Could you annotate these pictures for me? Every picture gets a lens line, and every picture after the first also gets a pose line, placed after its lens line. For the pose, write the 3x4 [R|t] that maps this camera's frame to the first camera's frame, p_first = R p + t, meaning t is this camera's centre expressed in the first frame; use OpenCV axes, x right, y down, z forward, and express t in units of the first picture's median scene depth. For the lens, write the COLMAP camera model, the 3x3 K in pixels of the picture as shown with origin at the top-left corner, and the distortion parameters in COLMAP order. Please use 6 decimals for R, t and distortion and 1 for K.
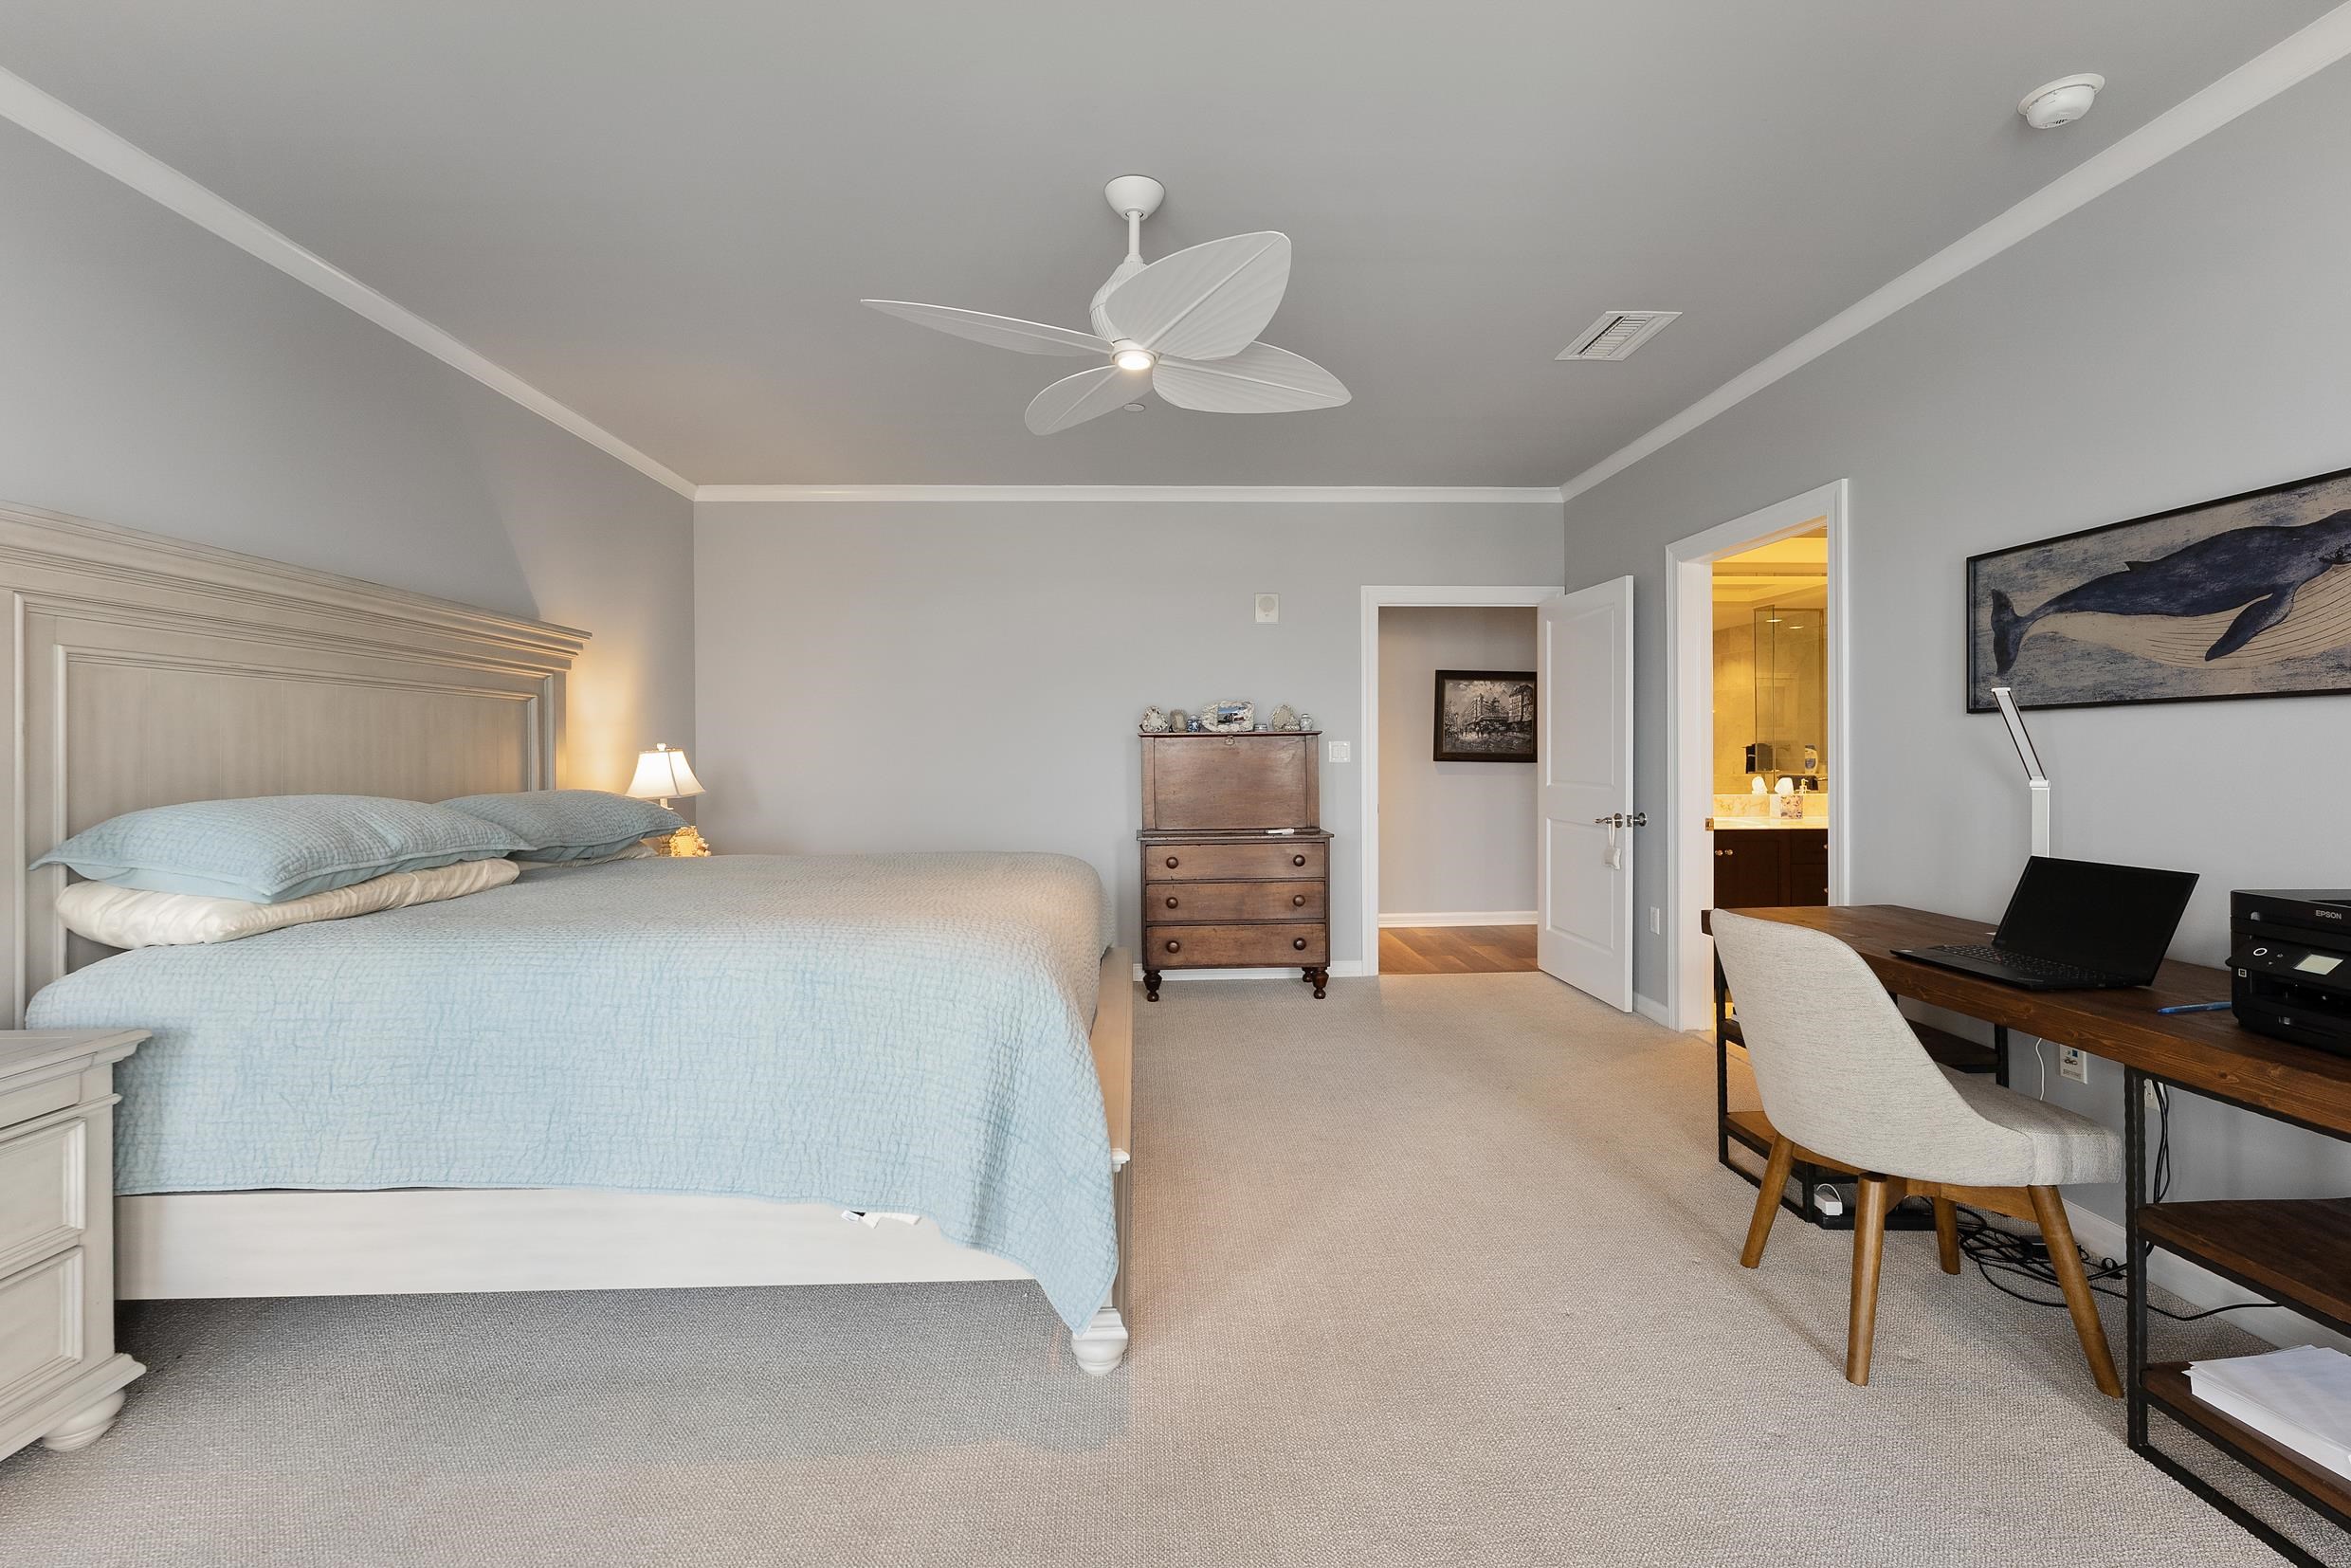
lens RADIAL K [[1026.1, 0, 1175.5], [0, 1026.1, 784.0], [0, 0, 1]] dist [-0.000888, 0.000154]
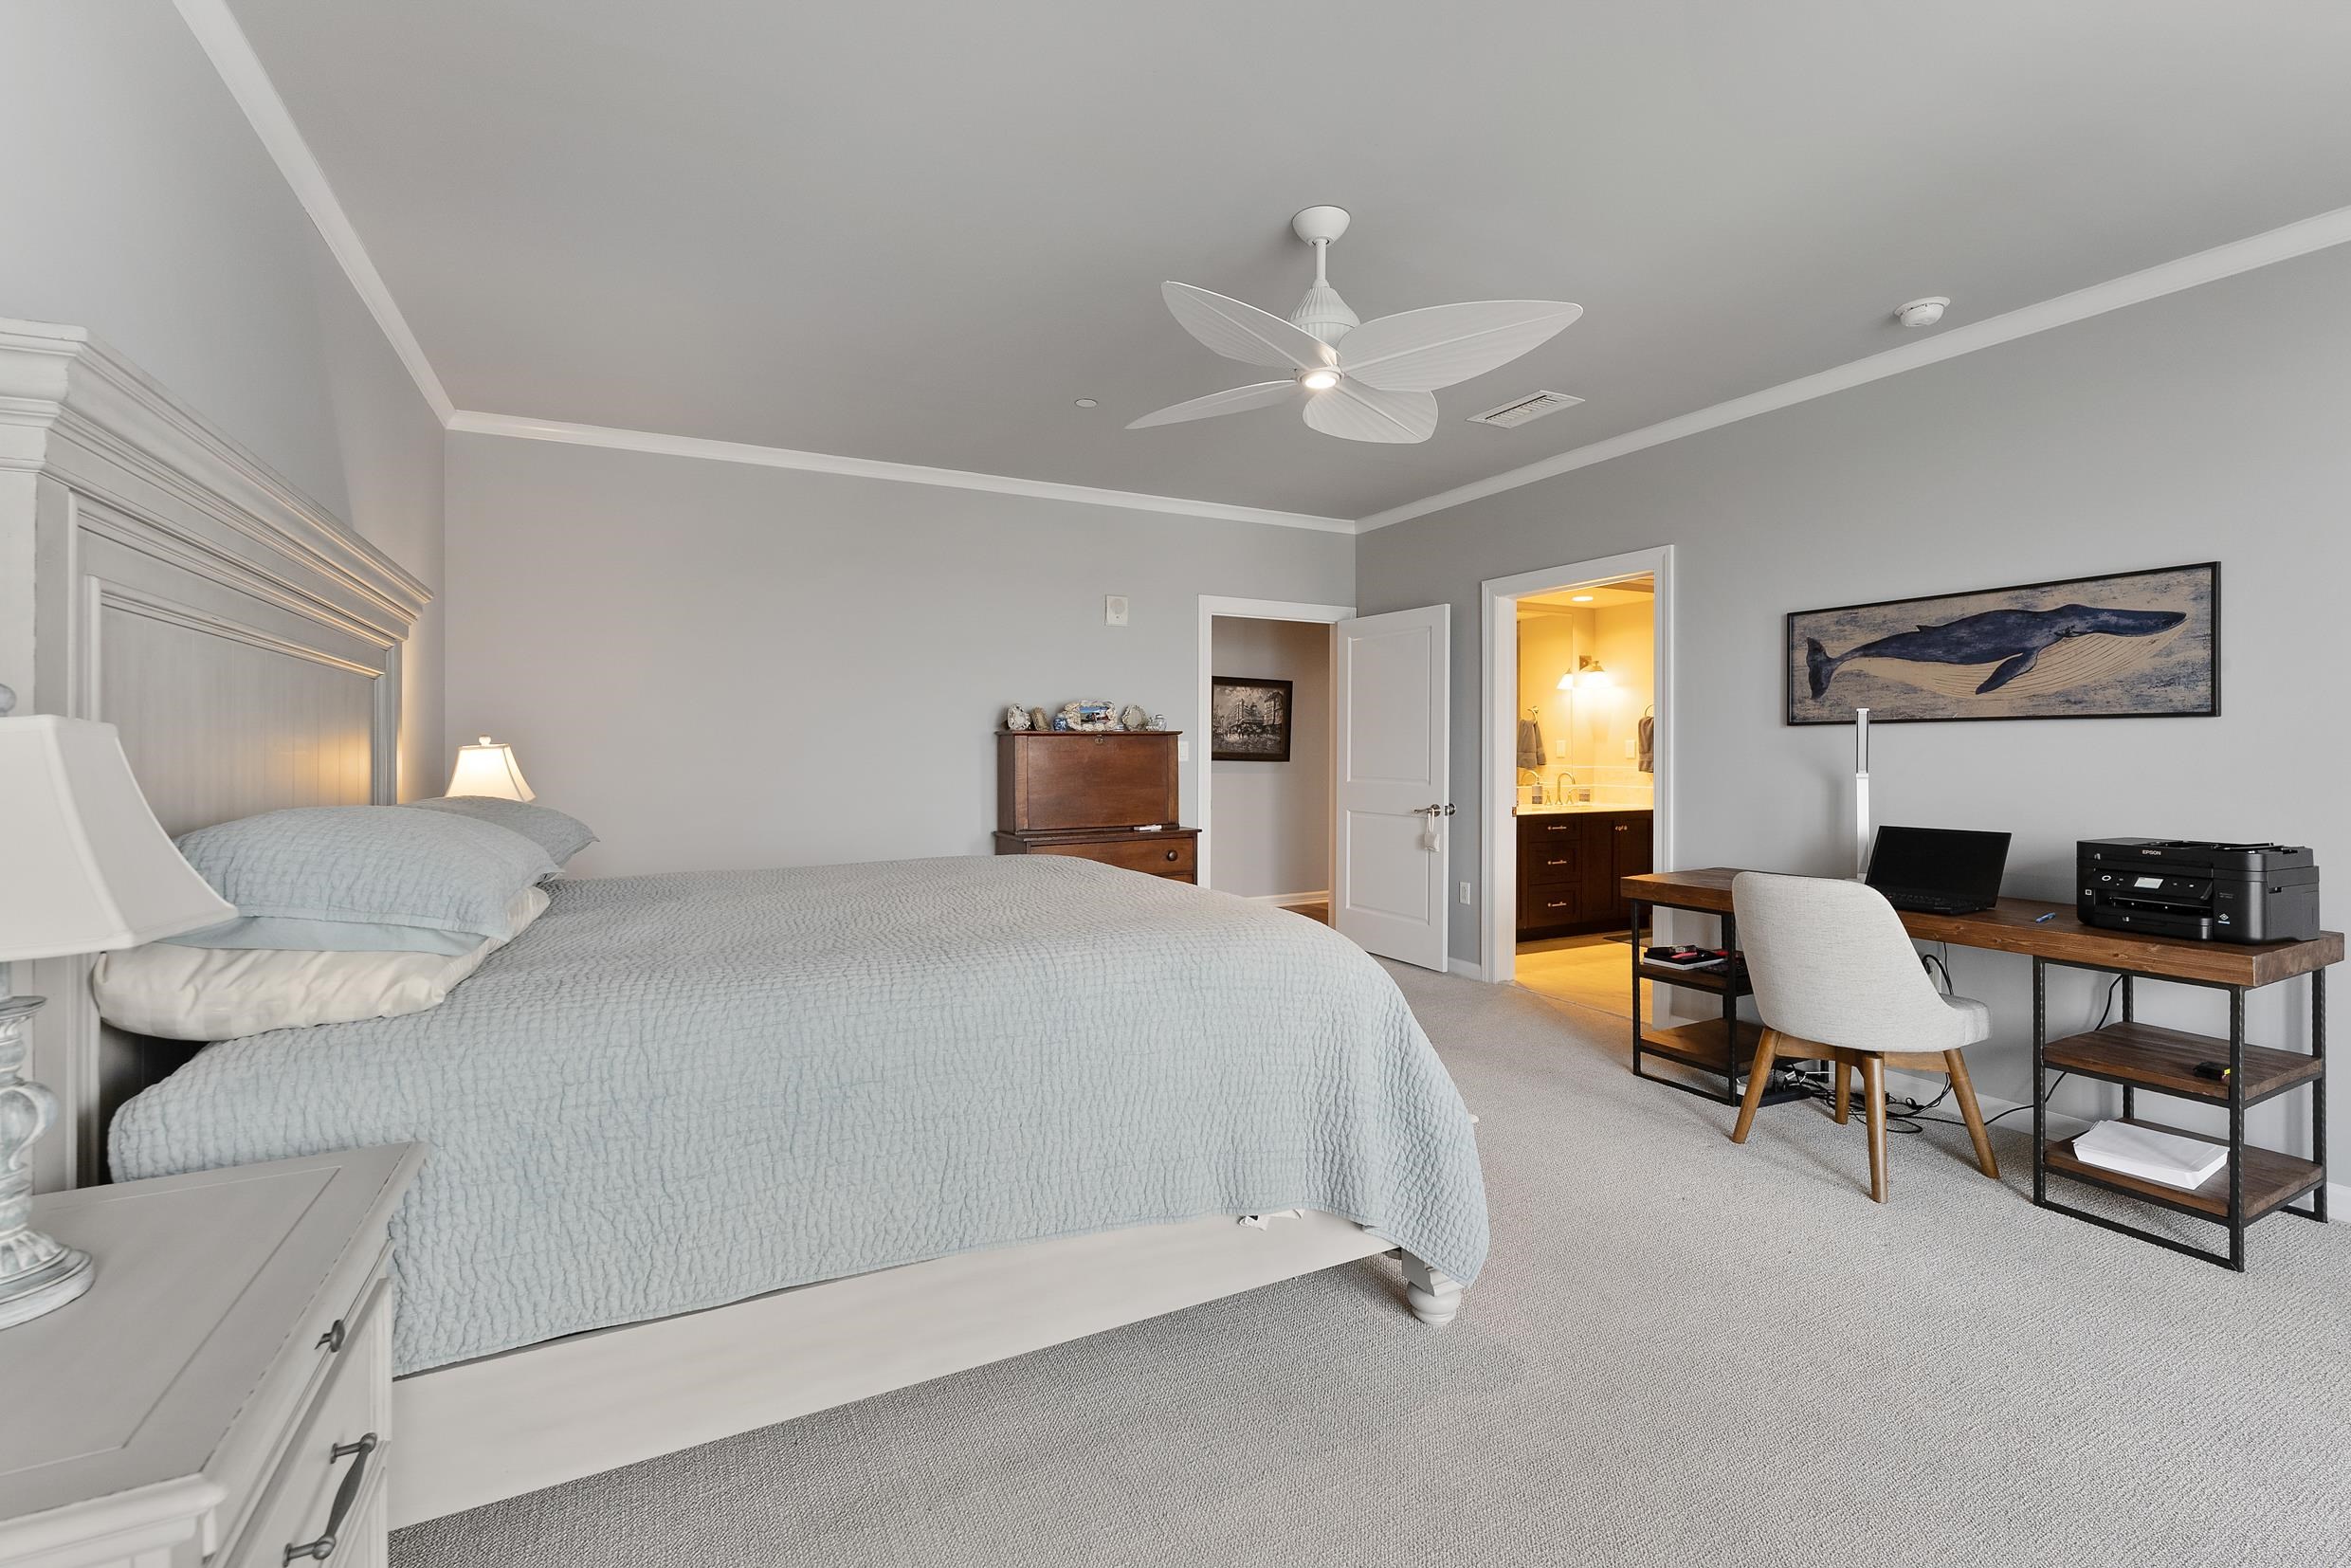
lens RADIAL K [[1026.1, 0, 1175.5], [0, 1026.1, 784.0], [0, 0, 1]] dist [-0.000888, 0.000154]
pose [[0.904037, -0.009553, 0.427346, -0.629909], [0.009380, 0.999953, 0.002511, -0.001297], [-0.427350, 0.001739, 0.904084, 0.110994]]
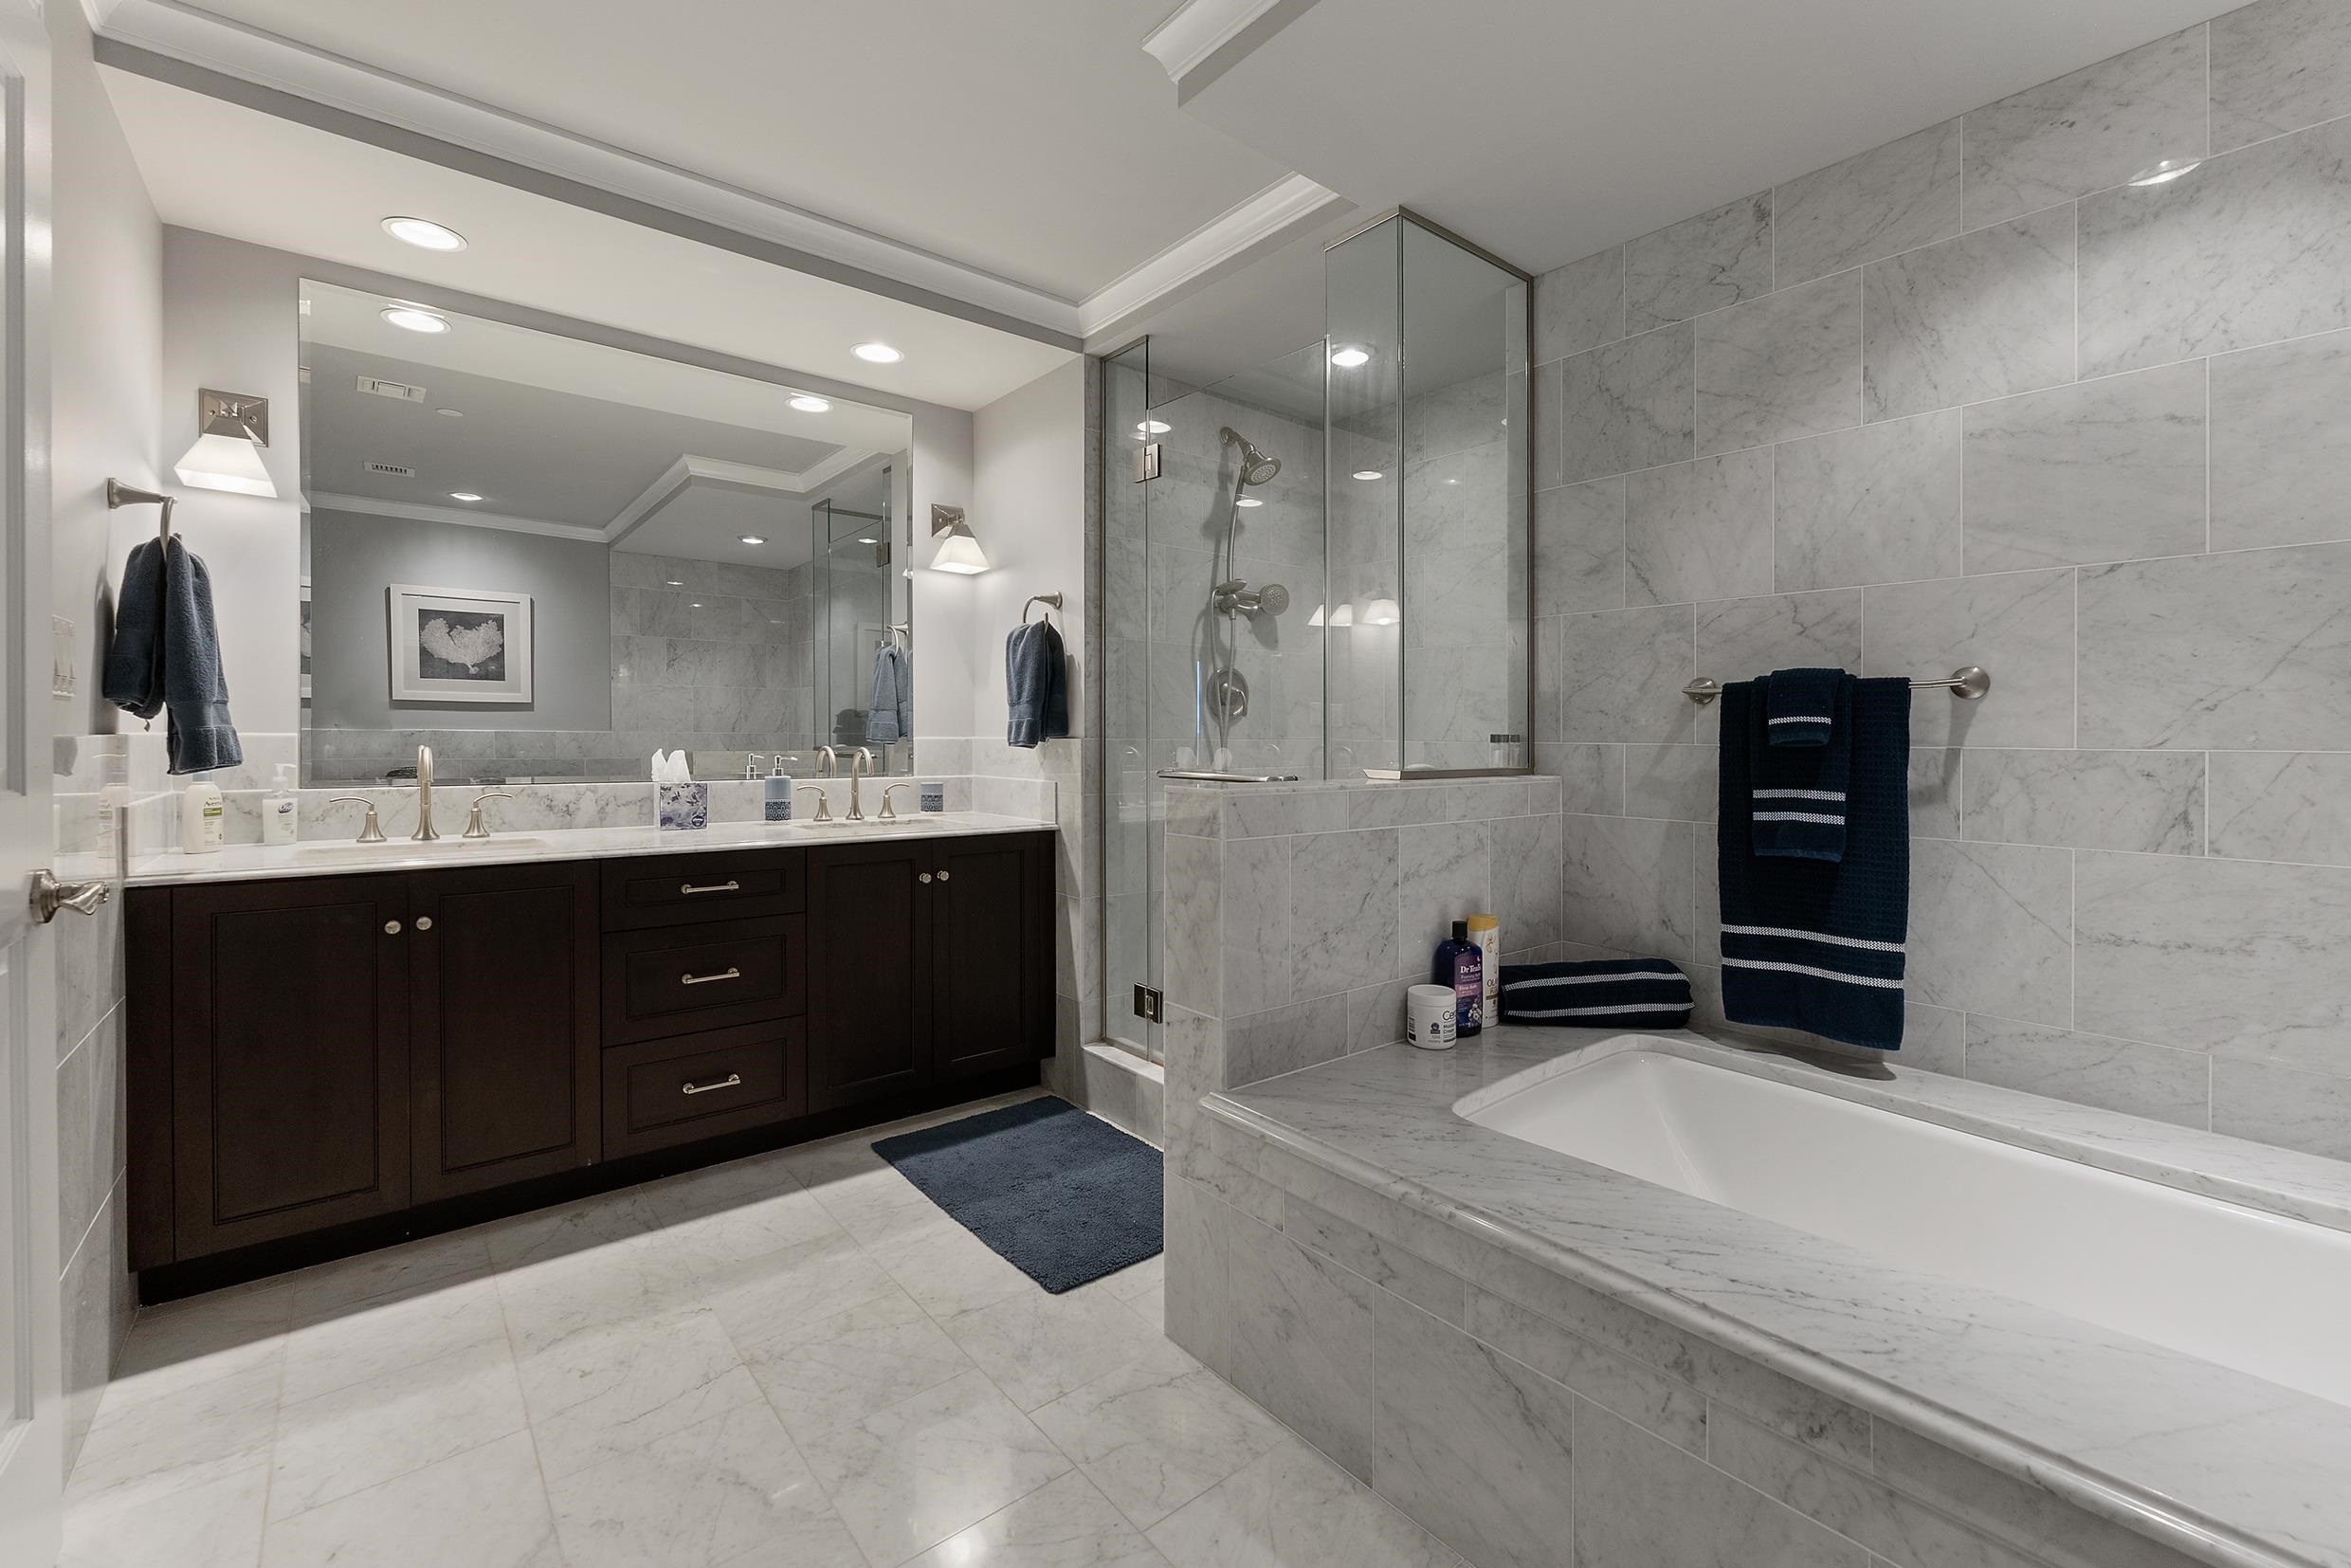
lens RADIAL K [[991.8, 0, 1175.5], [0, 991.8, 784.0], [0, 0, 1]] dist [-0.000010, -0.000003]
pose [[0.796480, -0.015035, 0.604477, 1.053771], [0.011860, 0.999887, 0.009242, 0.020518], [-0.604548, -0.000192, 0.796569, 0.962703]]
